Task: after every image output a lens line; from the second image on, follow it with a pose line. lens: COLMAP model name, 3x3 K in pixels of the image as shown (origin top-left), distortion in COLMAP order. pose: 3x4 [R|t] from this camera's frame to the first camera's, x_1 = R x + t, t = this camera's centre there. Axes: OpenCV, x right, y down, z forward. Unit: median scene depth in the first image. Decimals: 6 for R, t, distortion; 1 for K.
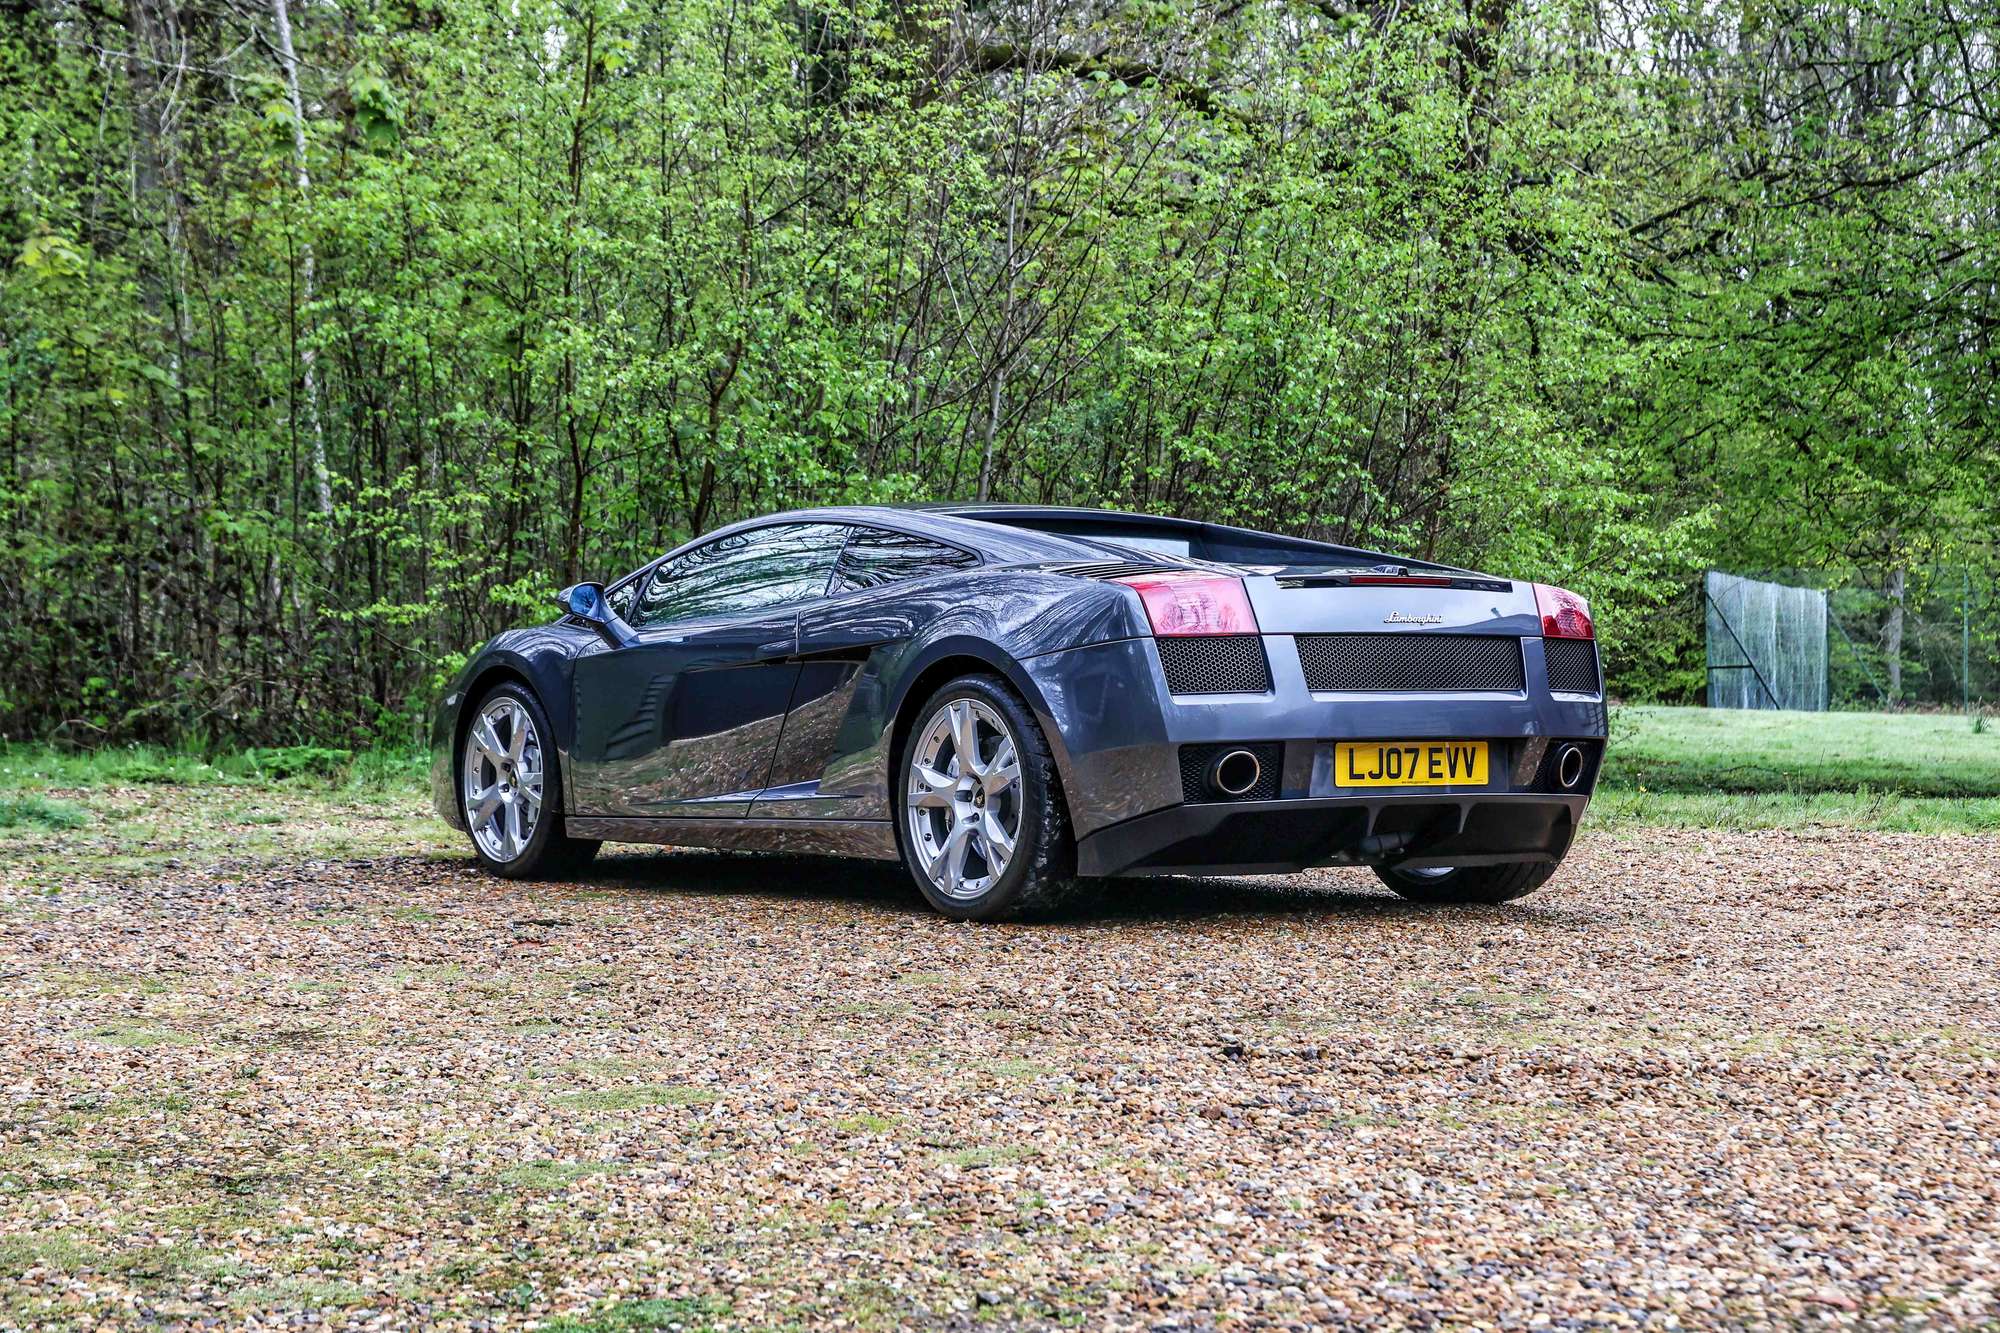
lens RADIAL K [[3510.6, 0, 1000.0], [0, 3510.6, 666.5], [0, 0, 1]] dist [0.296117, 0.312924]
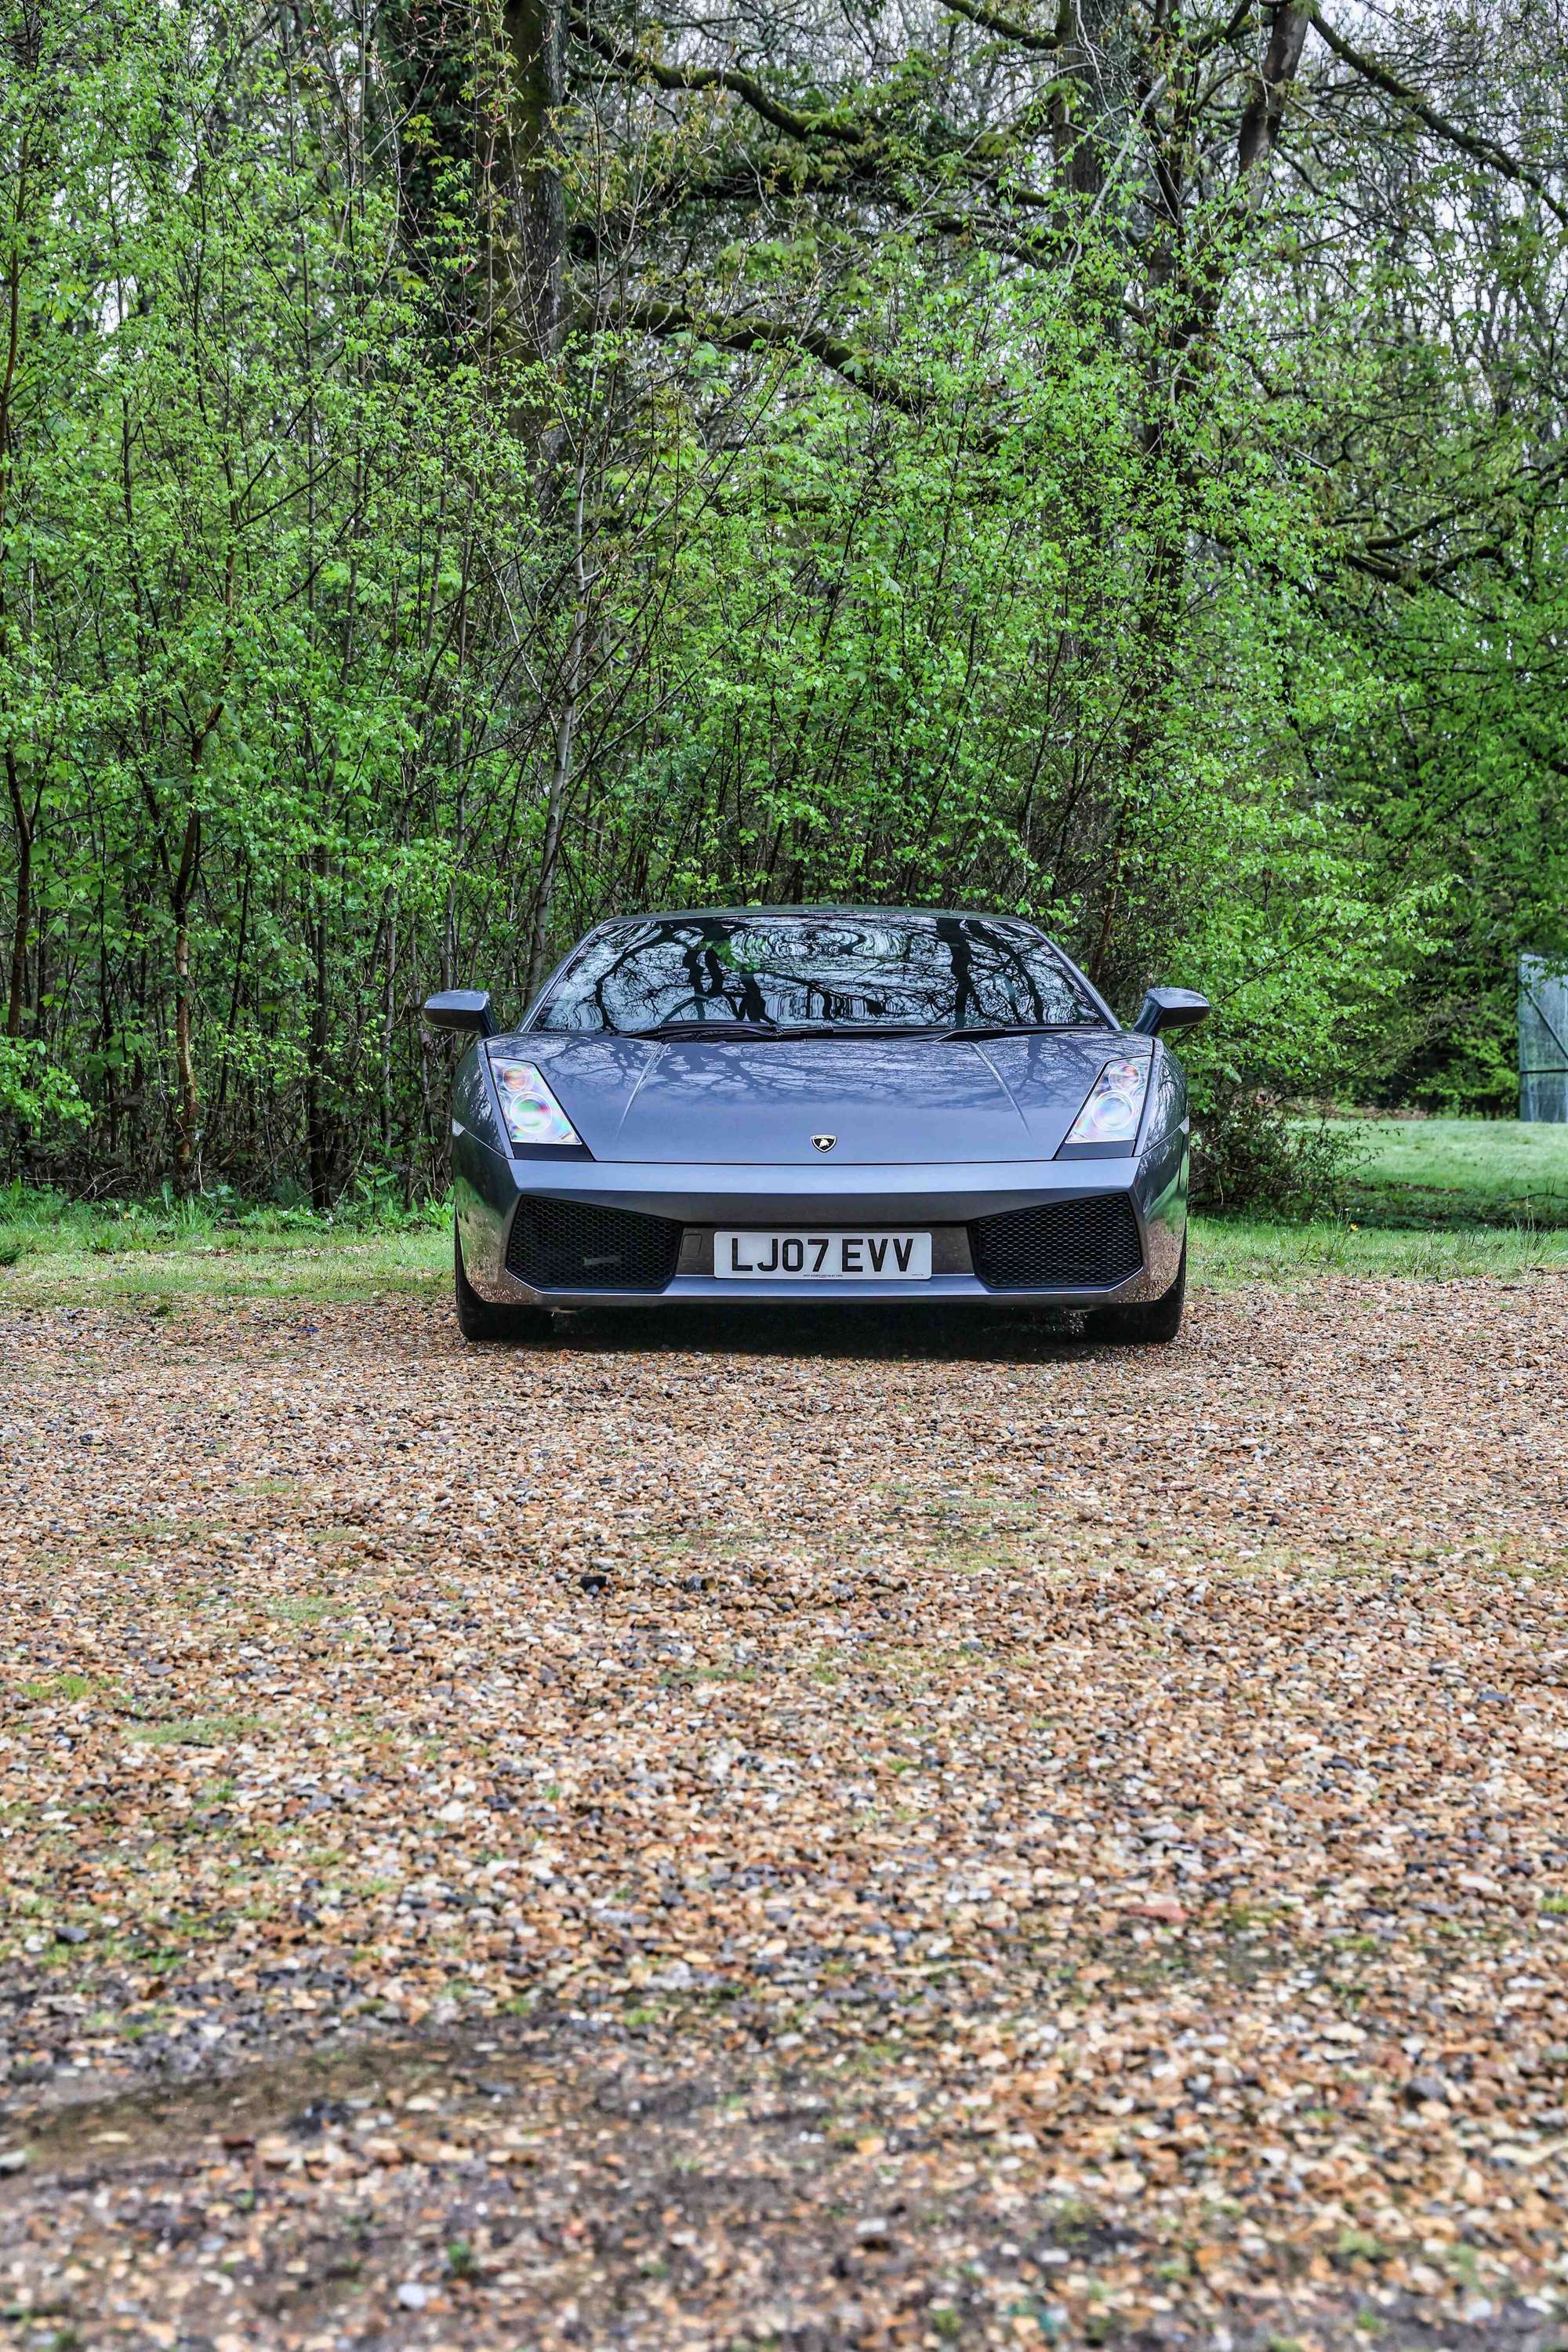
lens RADIAL K [[4286.5, 0, 784.0], [0, 4286.5, 1176.0], [0, 0, 1]] dist [0.291373, 0.225313]
pose [[0.999856, -0.005026, 0.016189, 0.096829], [0.004640, 0.999705, 0.023841, -0.003116], [-0.016305, -0.023762, 0.999585, 0.054410]]
